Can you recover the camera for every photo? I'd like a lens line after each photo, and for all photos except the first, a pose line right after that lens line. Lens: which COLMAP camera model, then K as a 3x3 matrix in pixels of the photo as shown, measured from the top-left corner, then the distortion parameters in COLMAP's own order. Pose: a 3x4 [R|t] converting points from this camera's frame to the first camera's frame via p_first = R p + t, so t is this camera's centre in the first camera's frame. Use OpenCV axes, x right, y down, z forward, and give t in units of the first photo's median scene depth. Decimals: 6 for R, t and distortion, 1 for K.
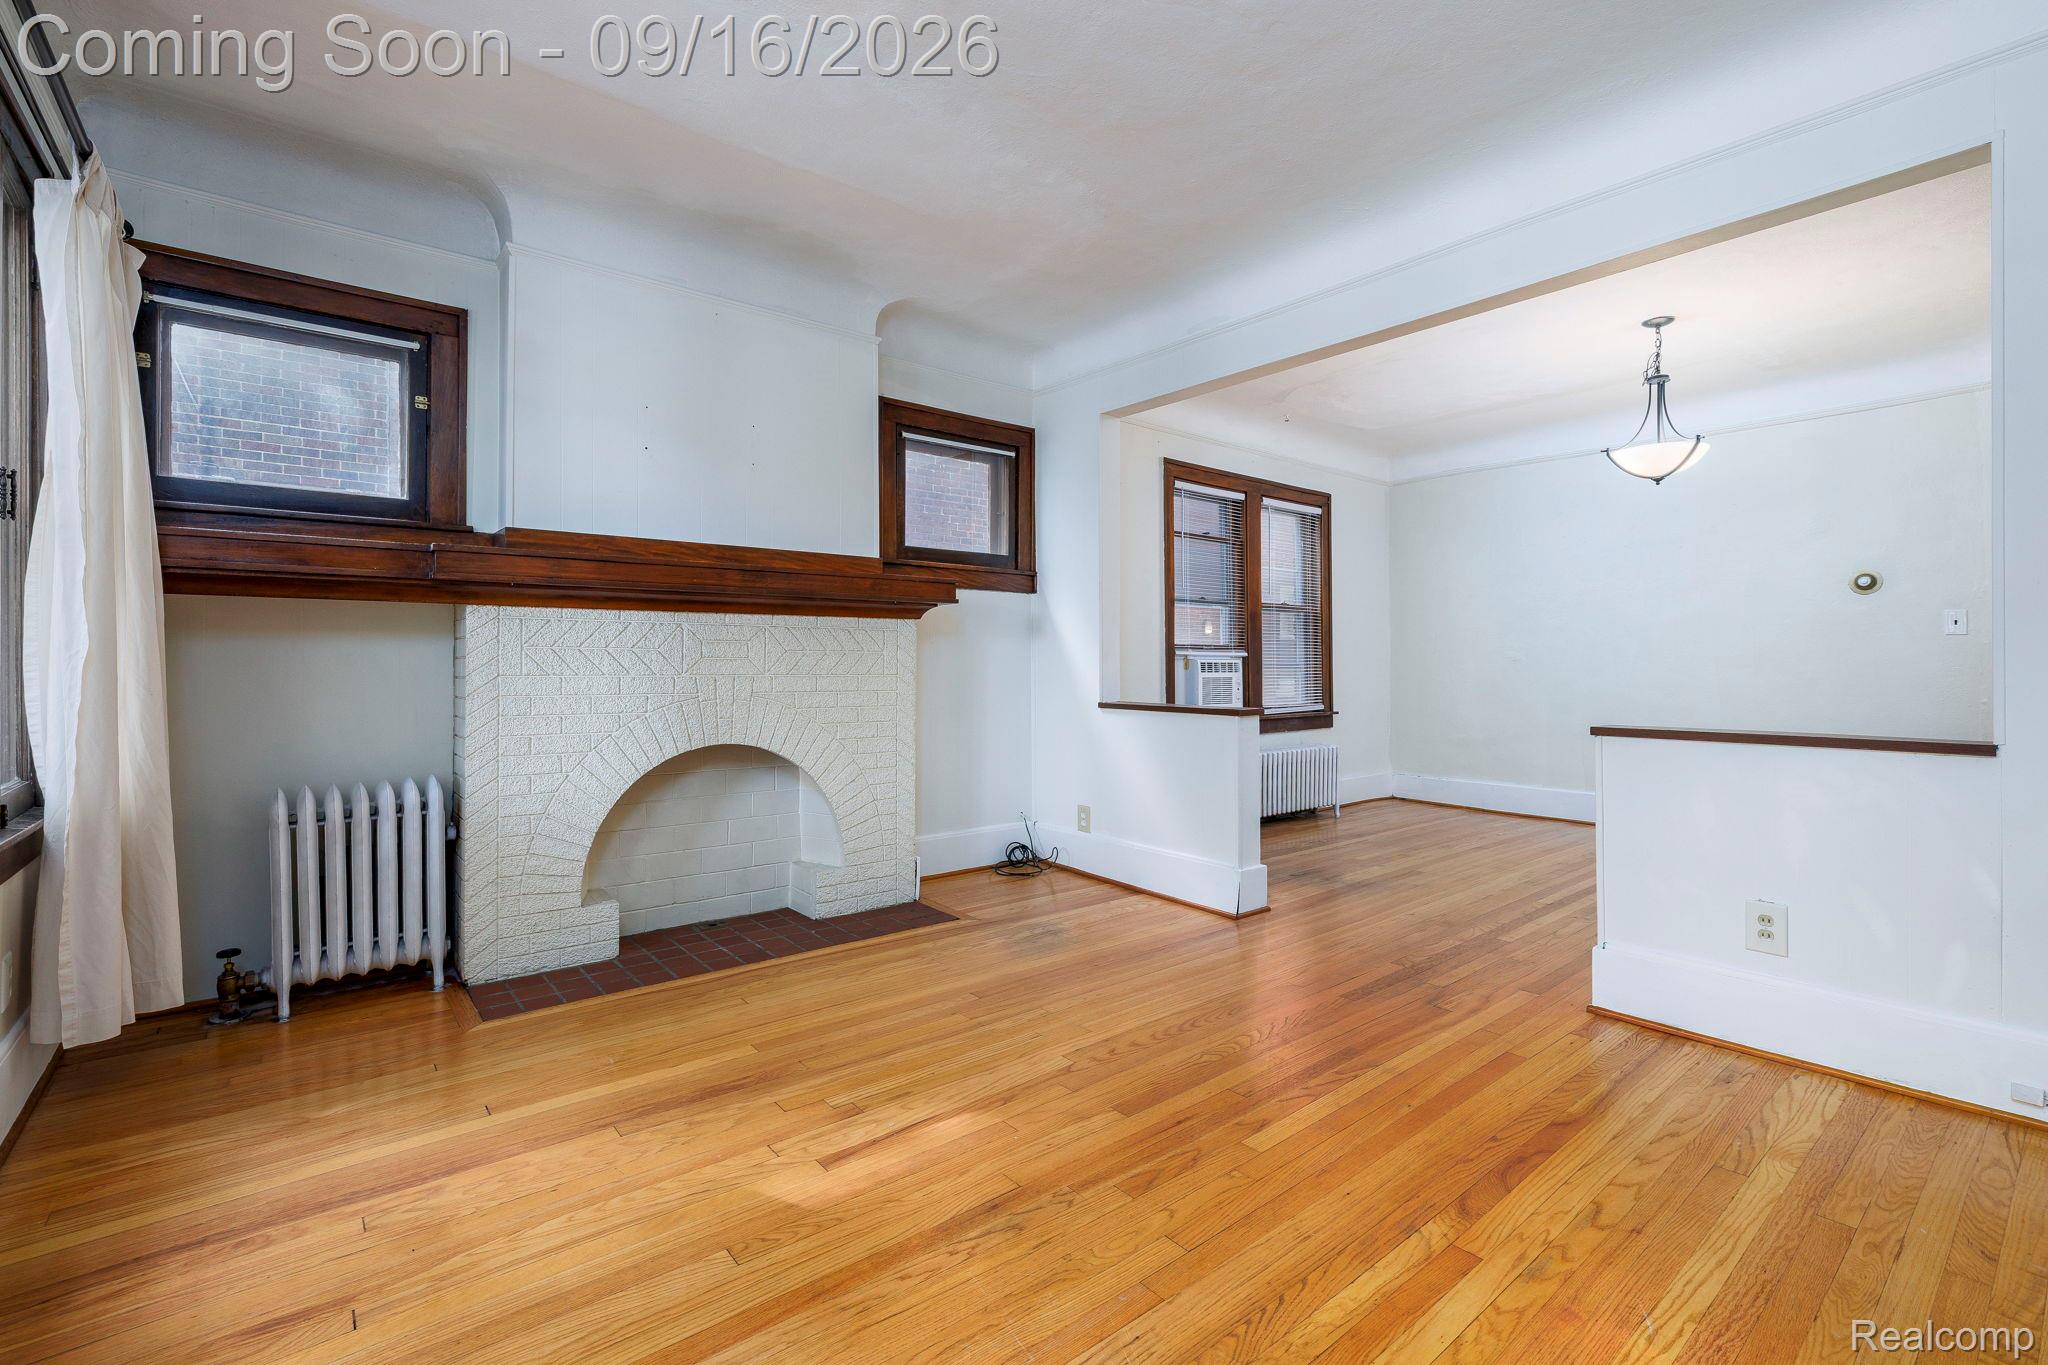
lens RADIAL K [[917.3, 0, 1024.0], [0, 917.3, 682.5], [0, 0, 1]] dist [-0.001807, -0.000160]
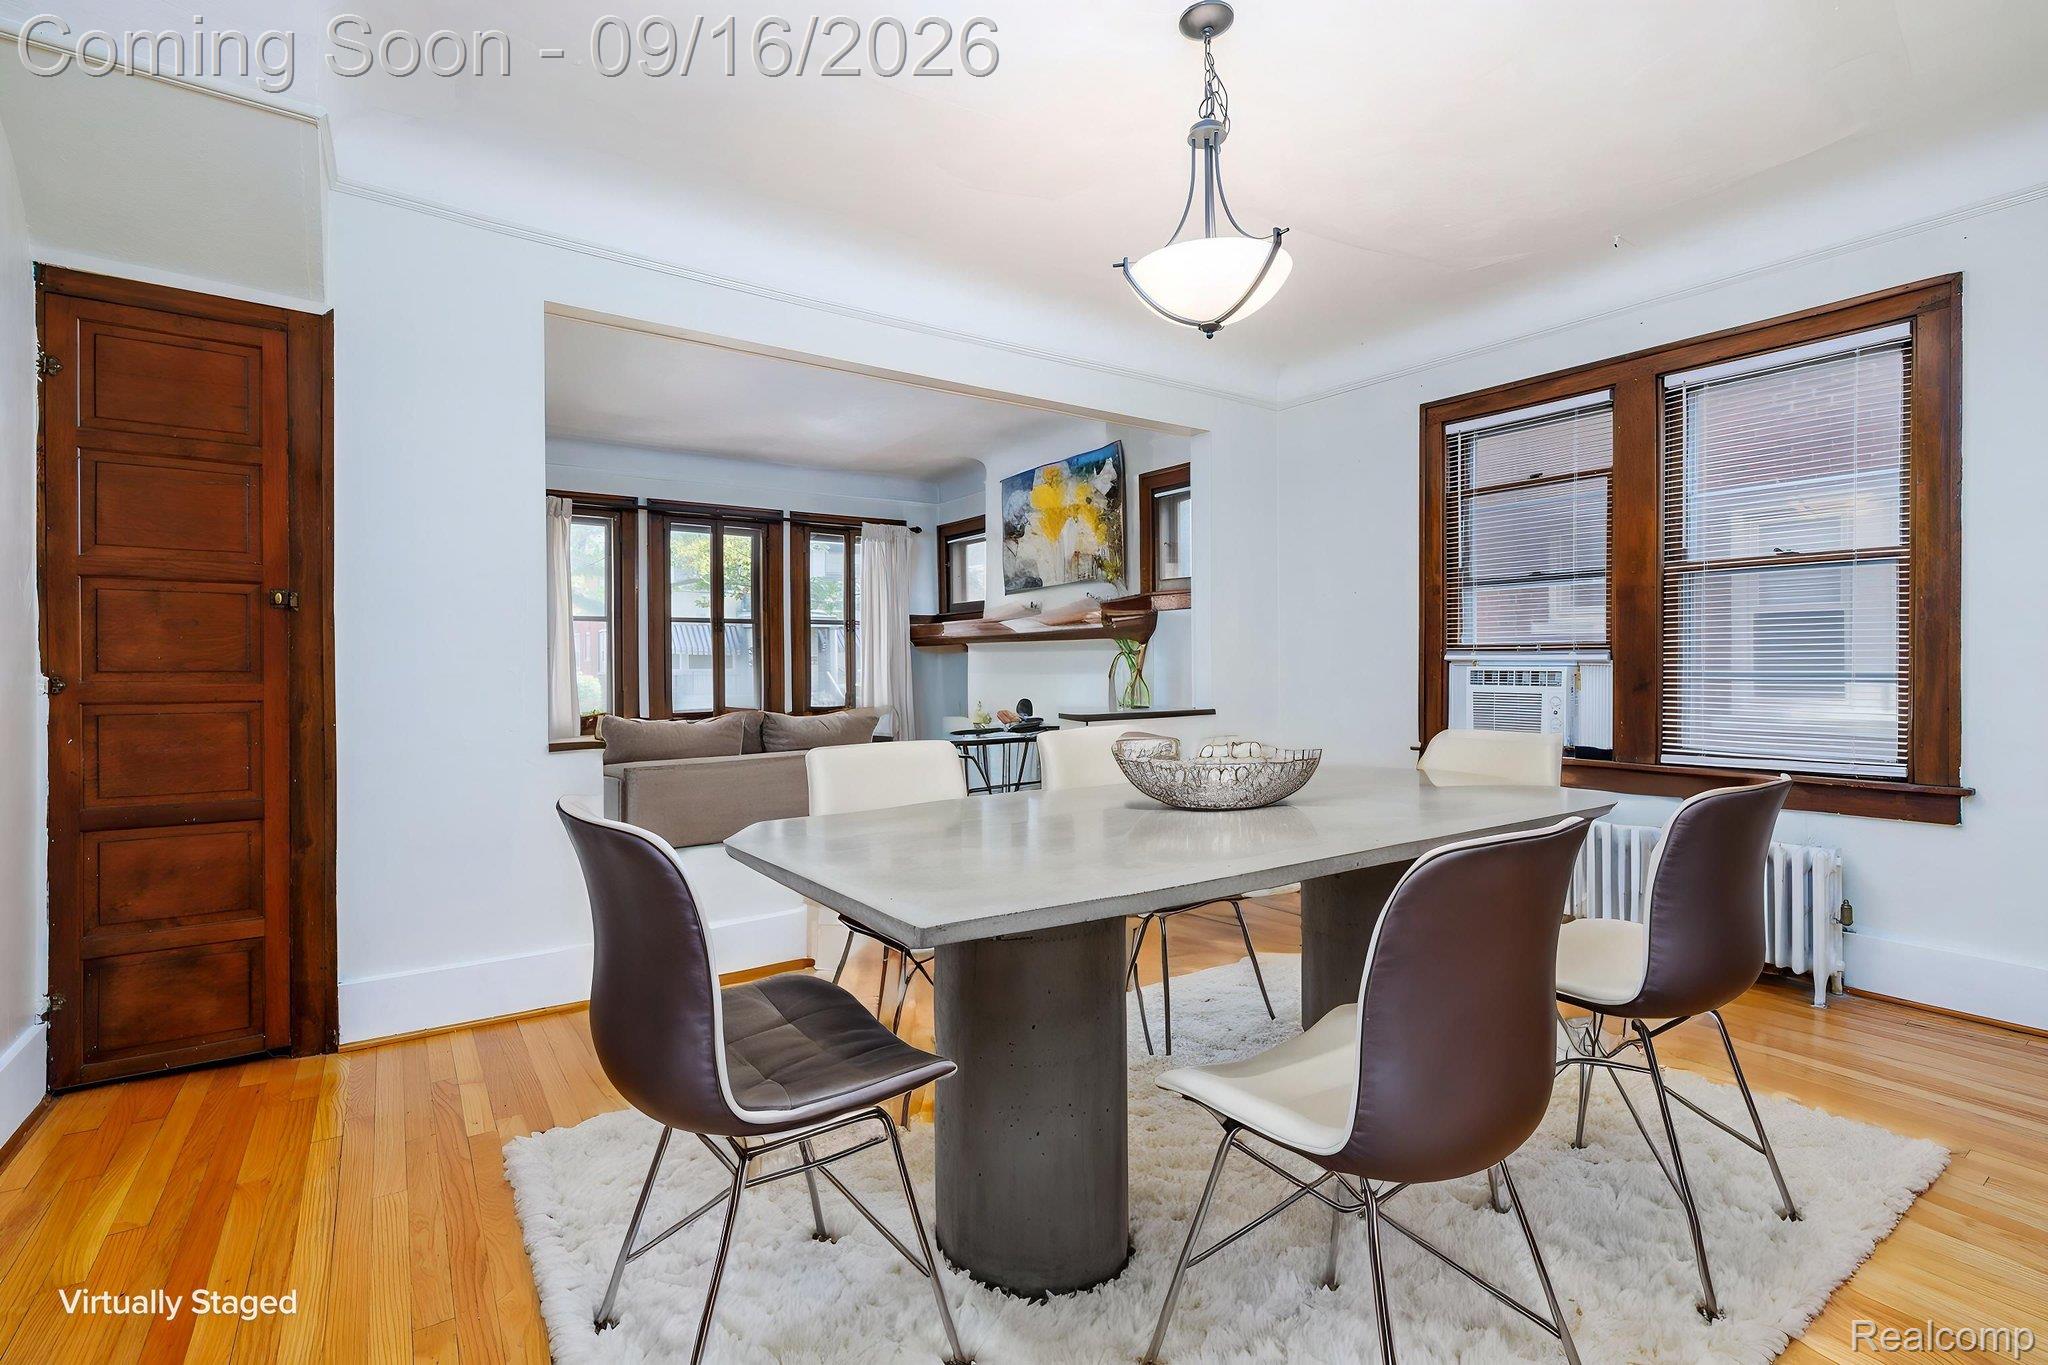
lens RADIAL K [[917.3, 0, 1024.0], [0, 917.3, 682.5], [0, 0, 1]] dist [-0.001807, -0.000160]
pose [[-0.083312, 0.021309, -0.996296, 0.912037], [-0.015492, 0.999623, 0.022675, -0.023051], [0.996403, 0.017324, -0.082951, 0.702848]]
